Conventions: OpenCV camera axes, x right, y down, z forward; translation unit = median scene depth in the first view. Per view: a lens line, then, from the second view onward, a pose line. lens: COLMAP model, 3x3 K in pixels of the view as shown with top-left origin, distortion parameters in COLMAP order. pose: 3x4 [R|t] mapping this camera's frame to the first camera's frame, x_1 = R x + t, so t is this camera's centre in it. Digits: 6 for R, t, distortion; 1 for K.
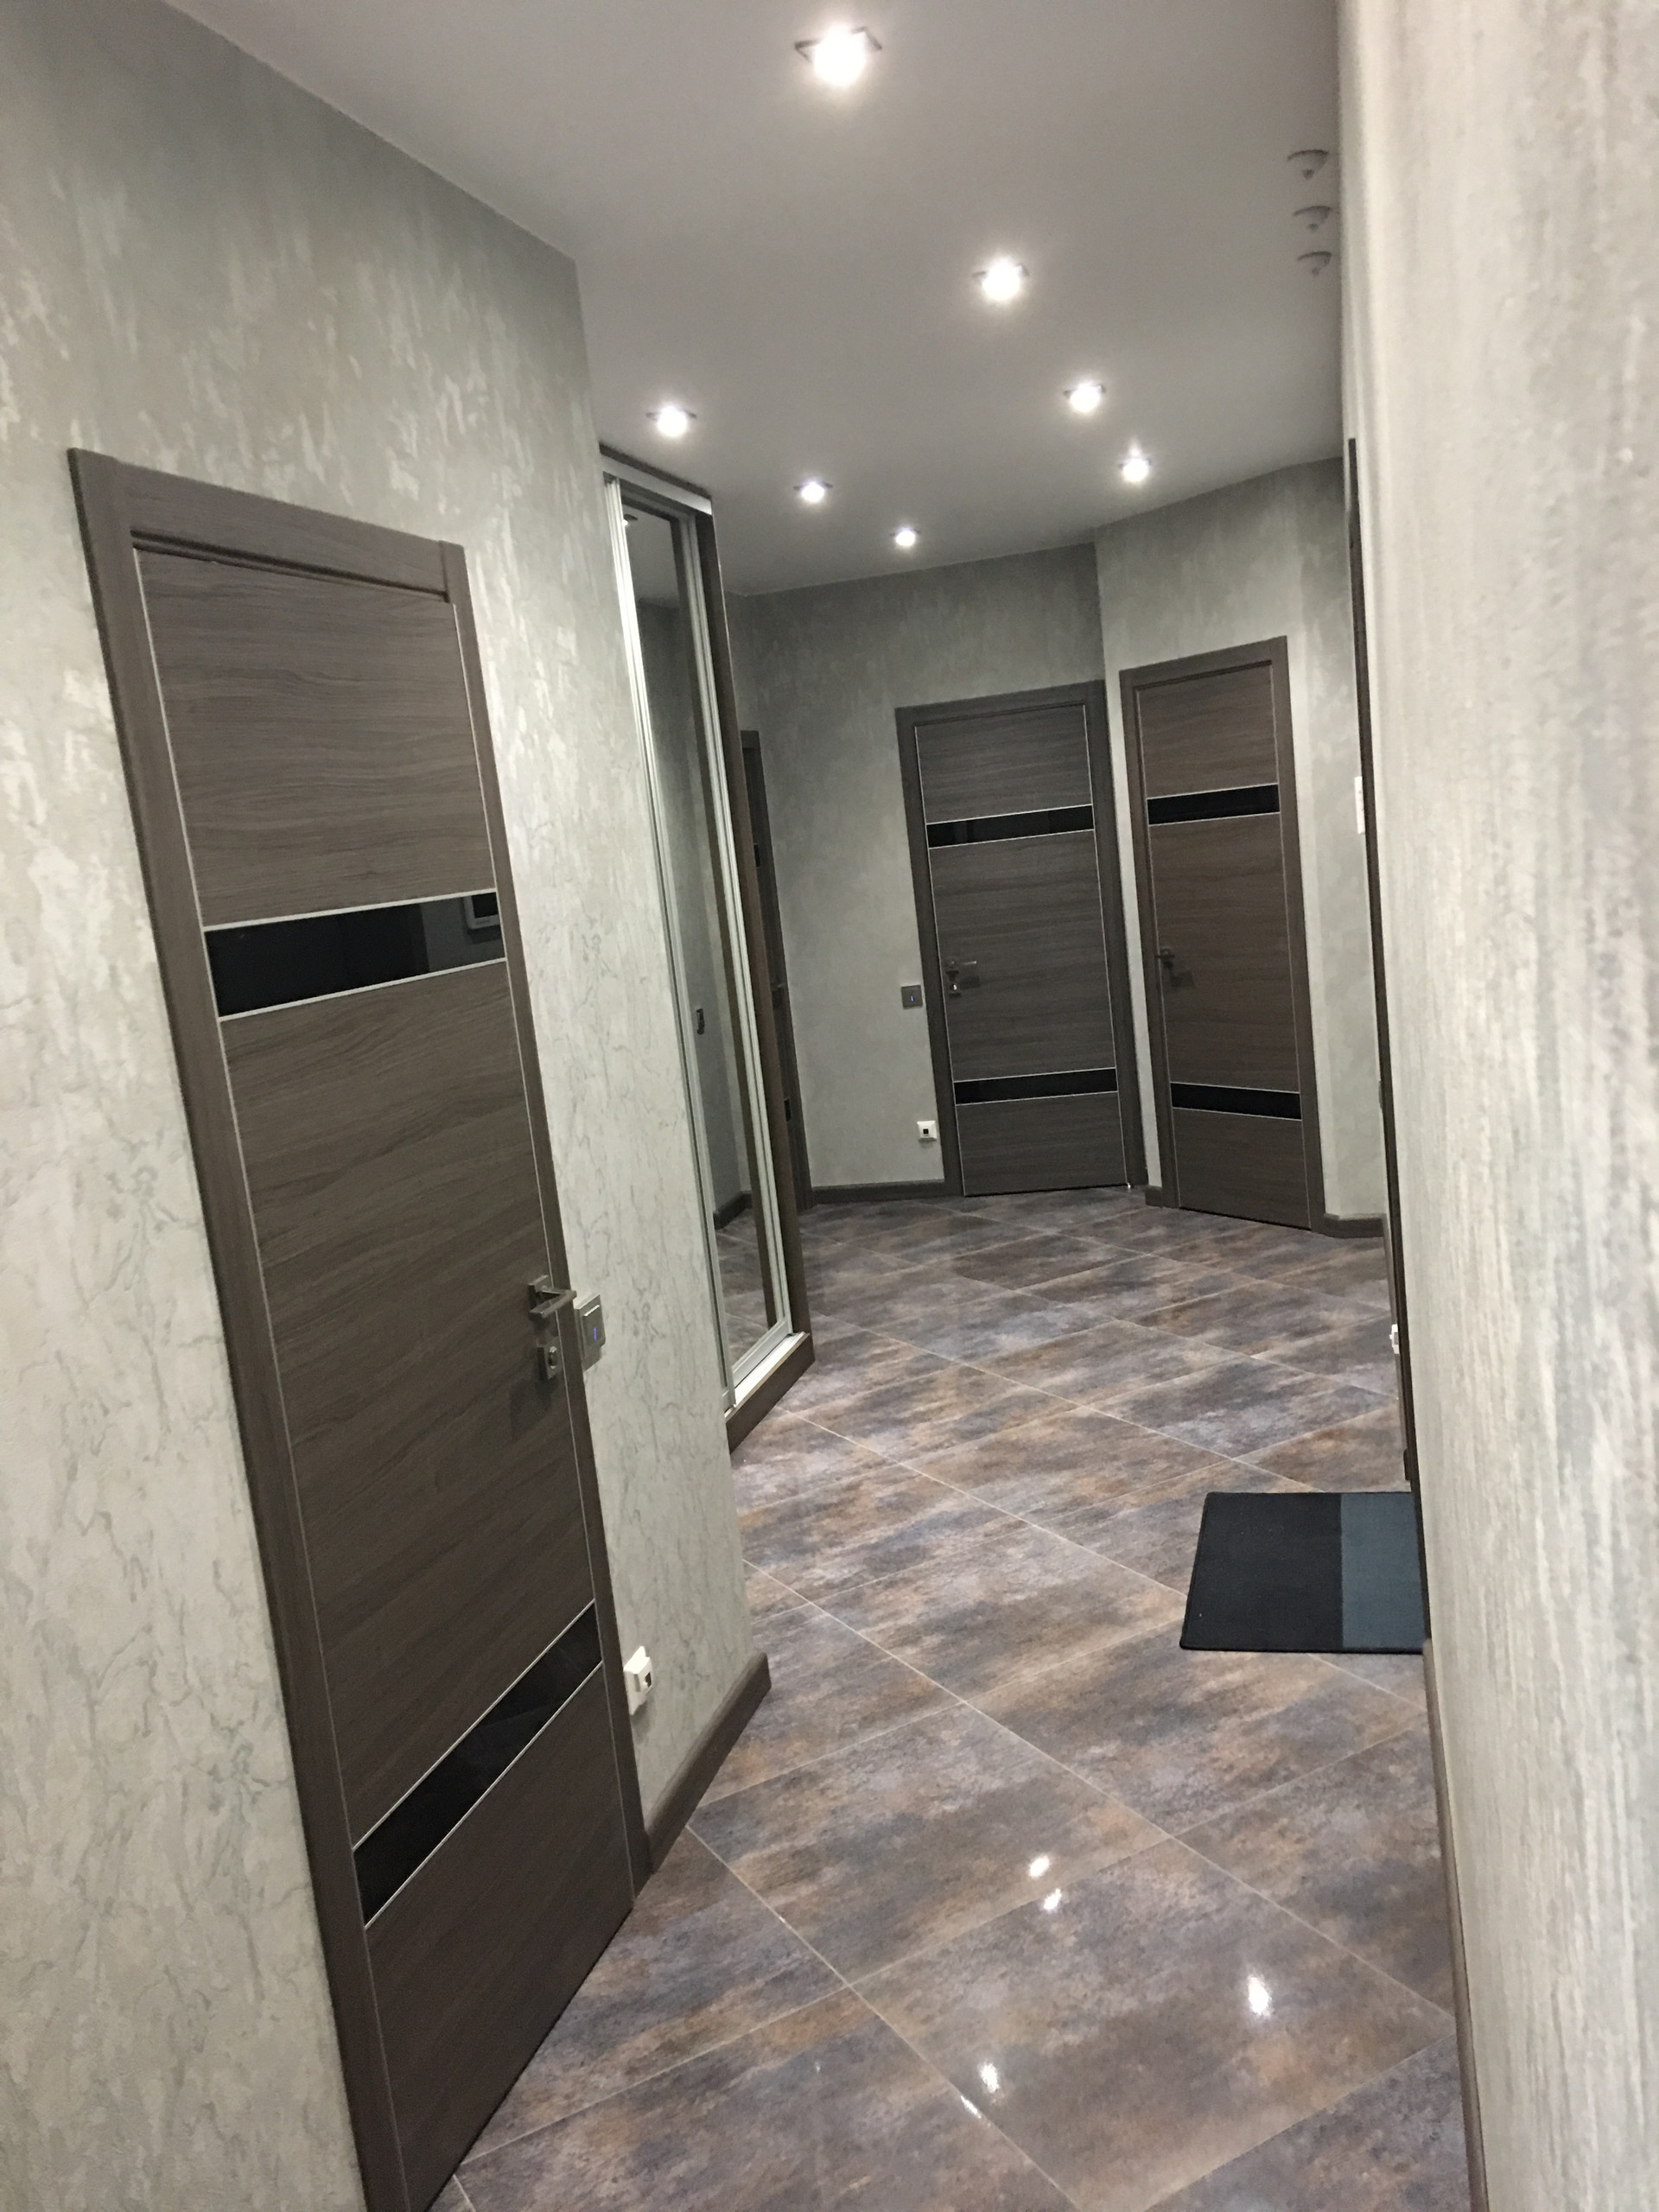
lens RADIAL K [[1841.7, 0, 821.4], [0, 1841.7, 1109.8], [0, 0, 1]] dist [0.061451, -0.094728]
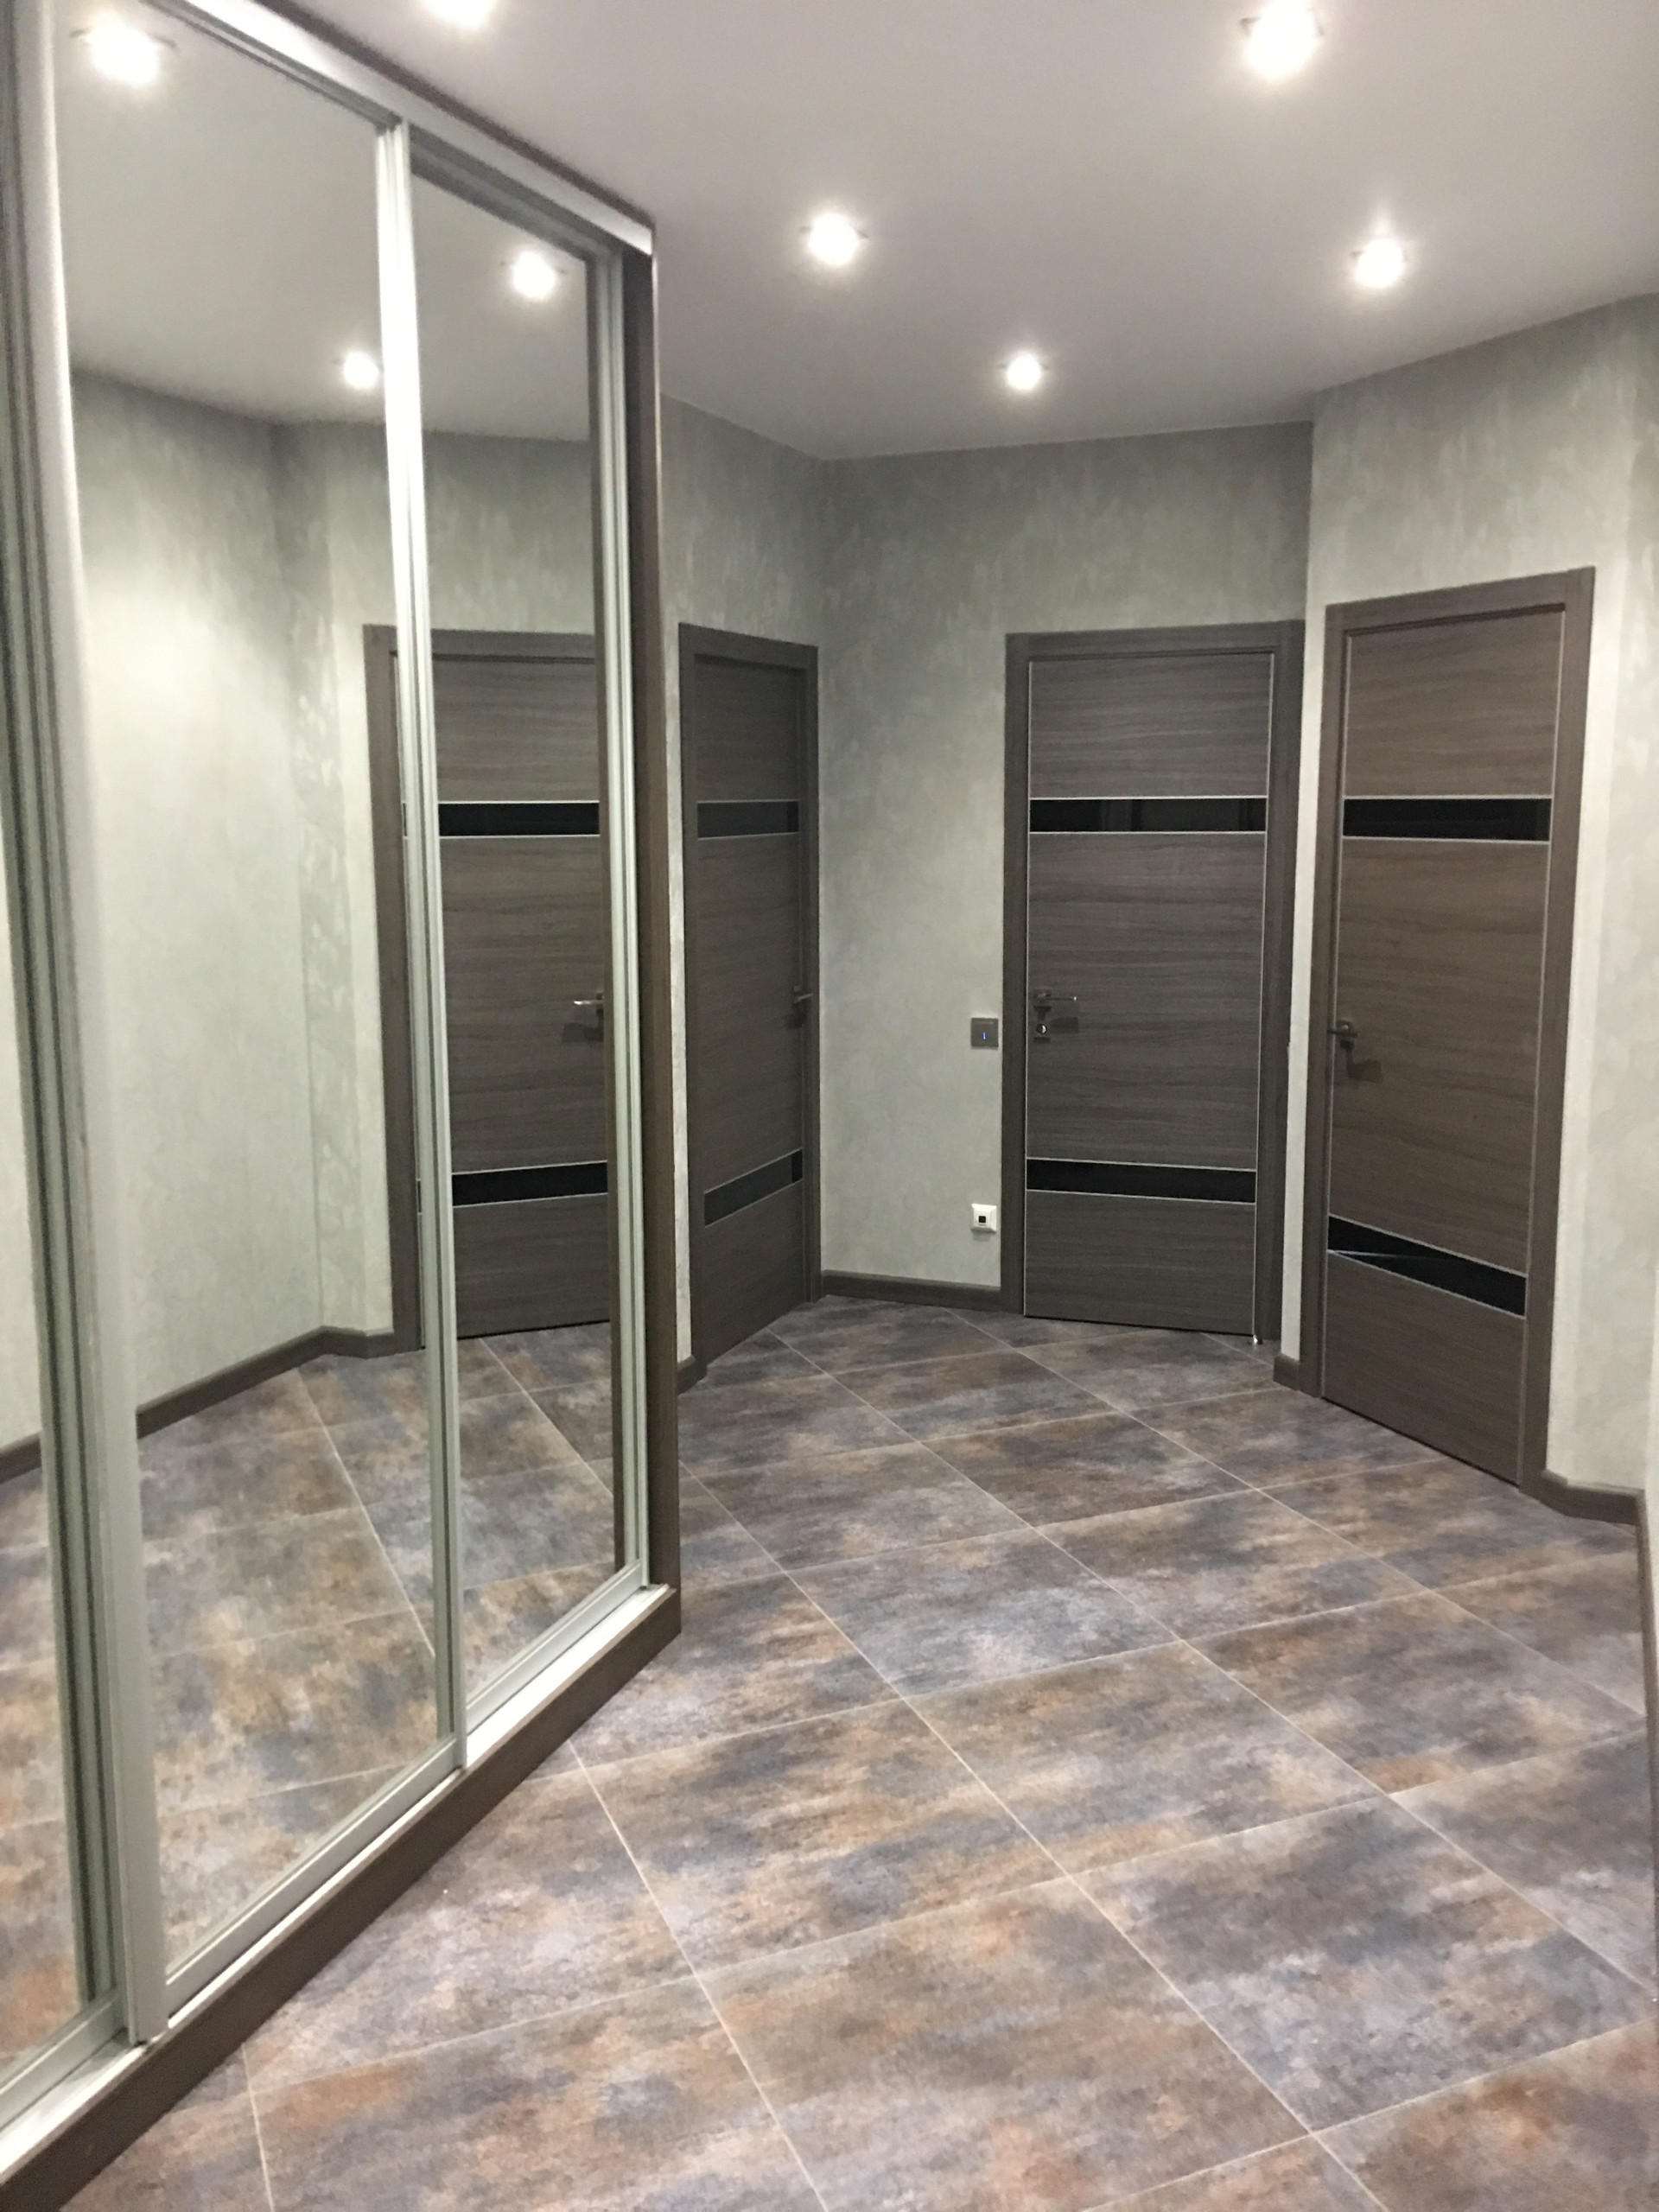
lens RADIAL K [[1841.7, 0, 805.5], [0, 1841.7, 1048.2], [0, 0, 1]] dist [0.061451, -0.094728]
pose [[0.986423, 0.122983, -0.108832, 0.073832], [-0.123370, 0.992356, 0.003197, -0.061102], [0.108394, 0.010273, 0.994055, 0.340035]]
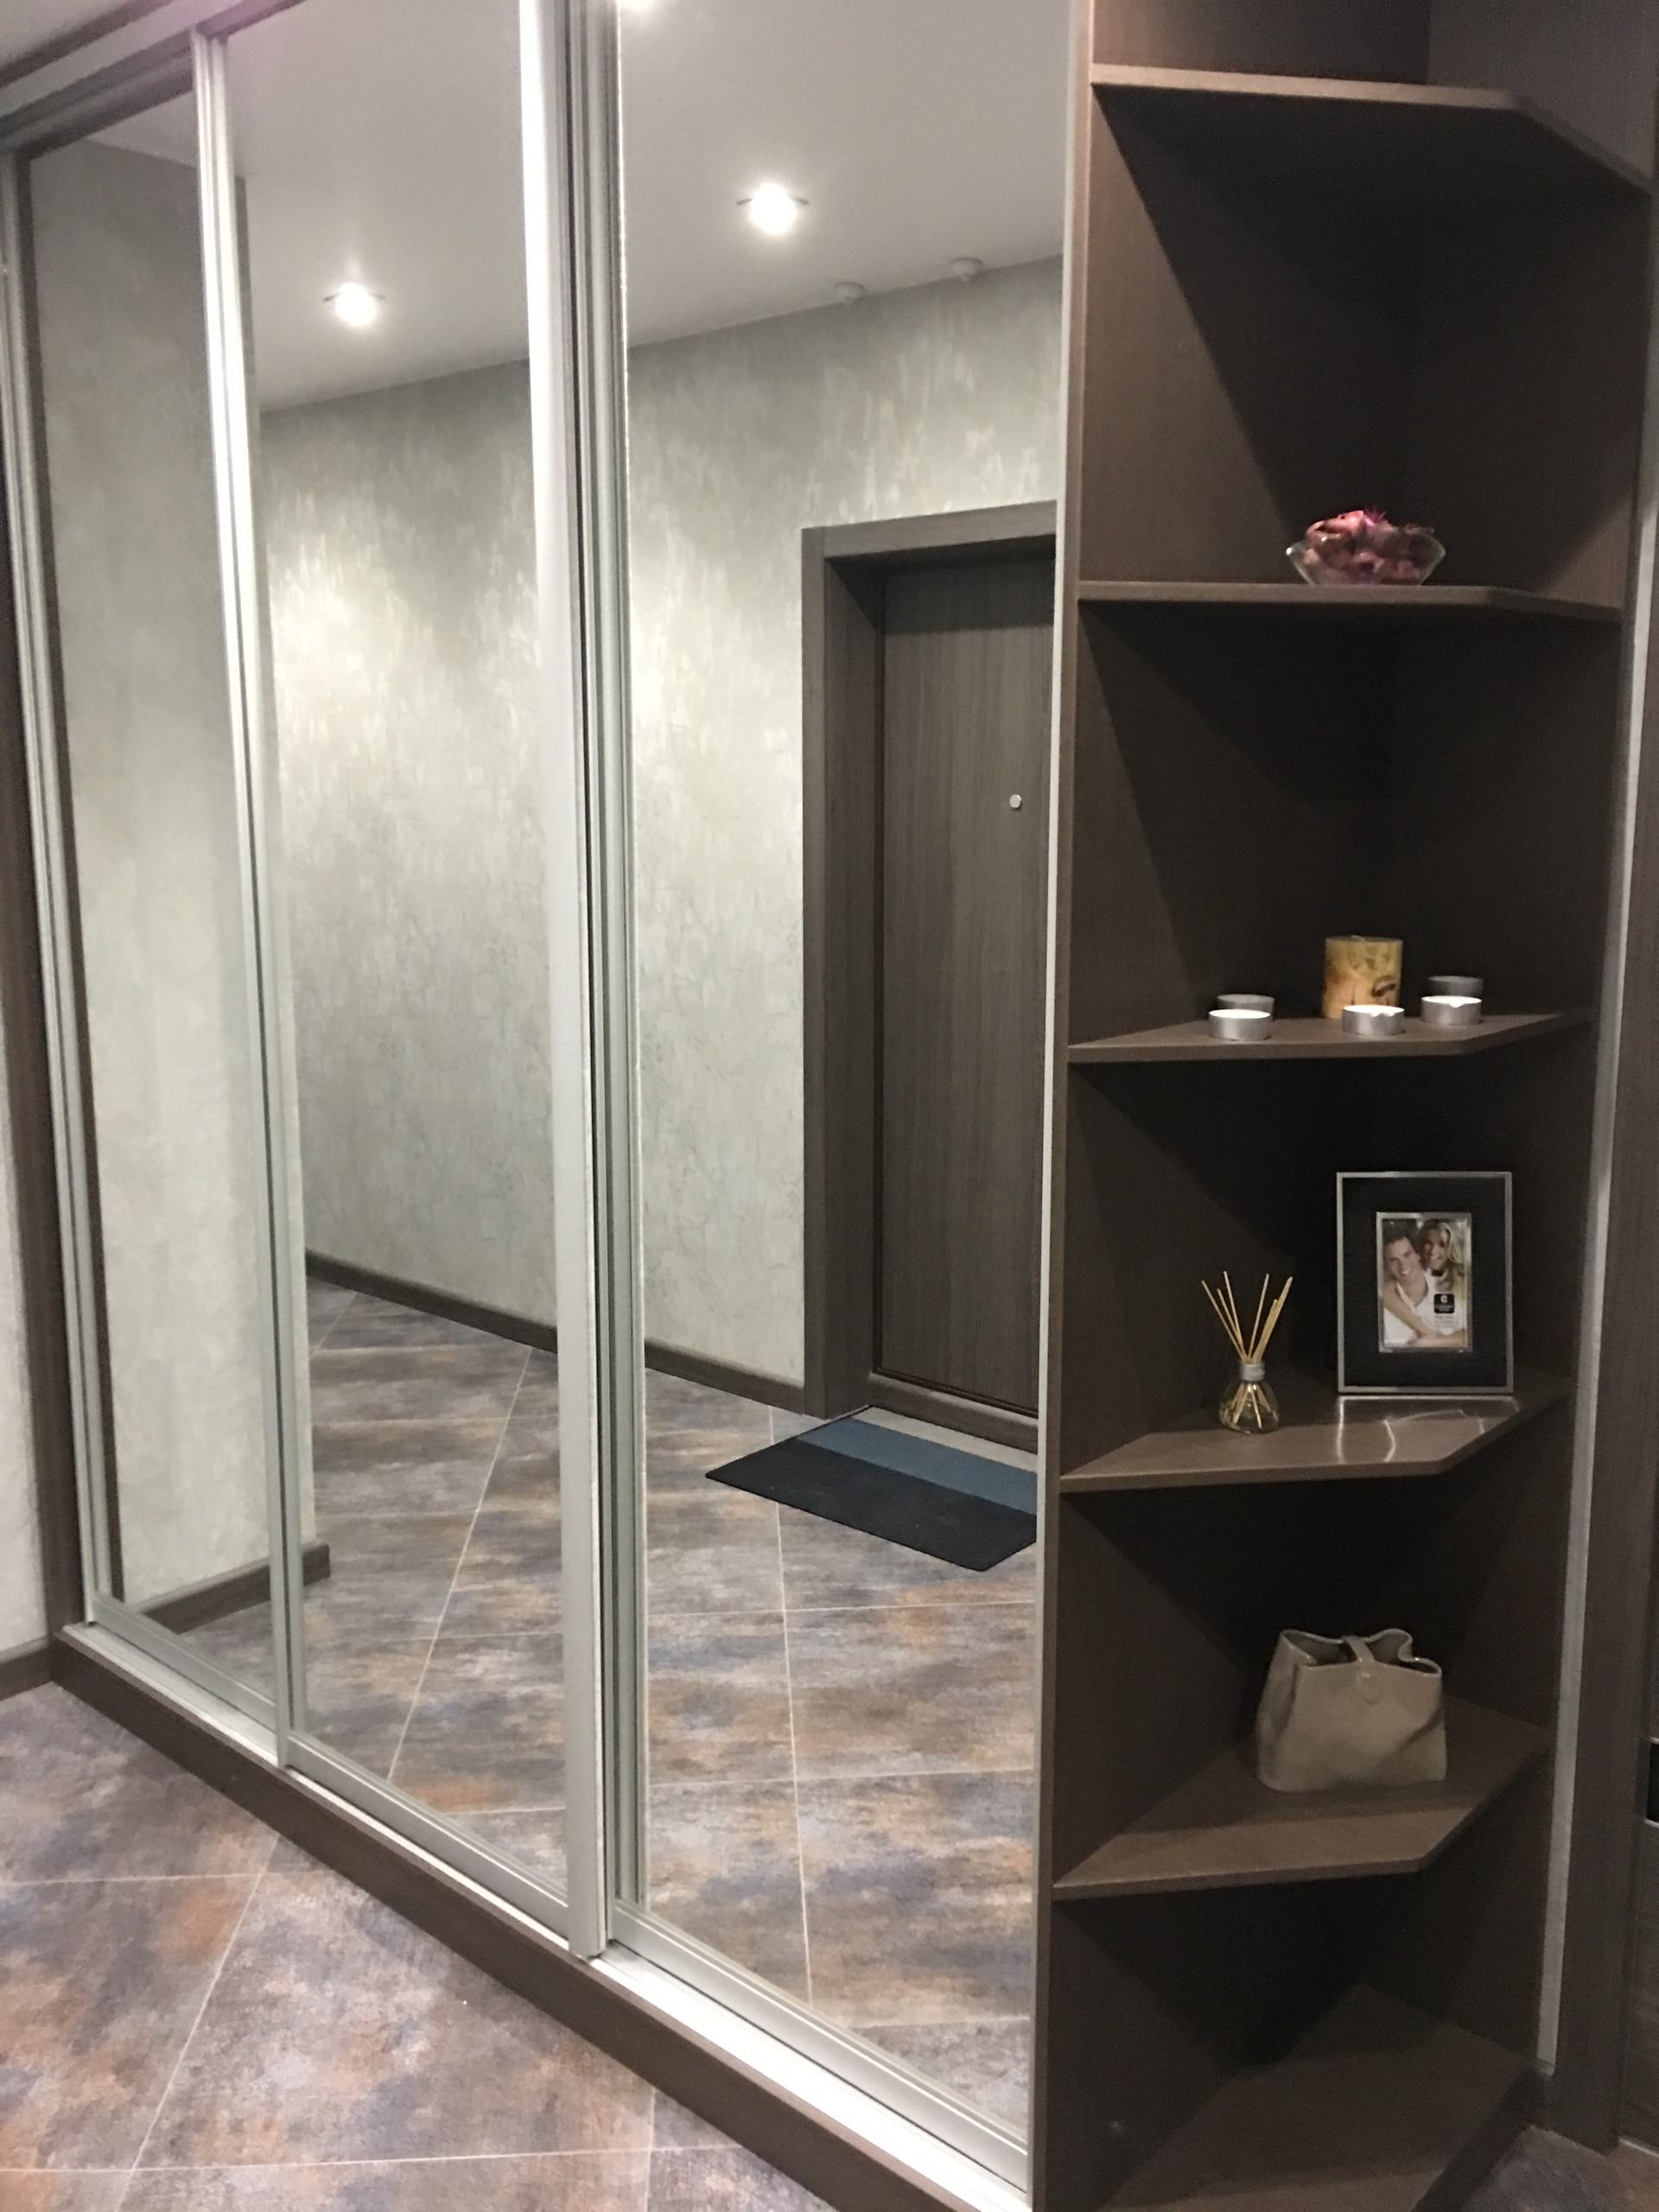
lens RADIAL K [[1841.7, 0, 831.9], [0, 1841.7, 1101.8], [0, 0, 1]] dist [0.061451, -0.094728]
pose [[-0.424822, 0.288979, -0.857915, 0.209329], [-0.085583, 0.930617, 0.355847, -0.167668], [0.901222, 0.224594, -0.370615, 0.931516]]
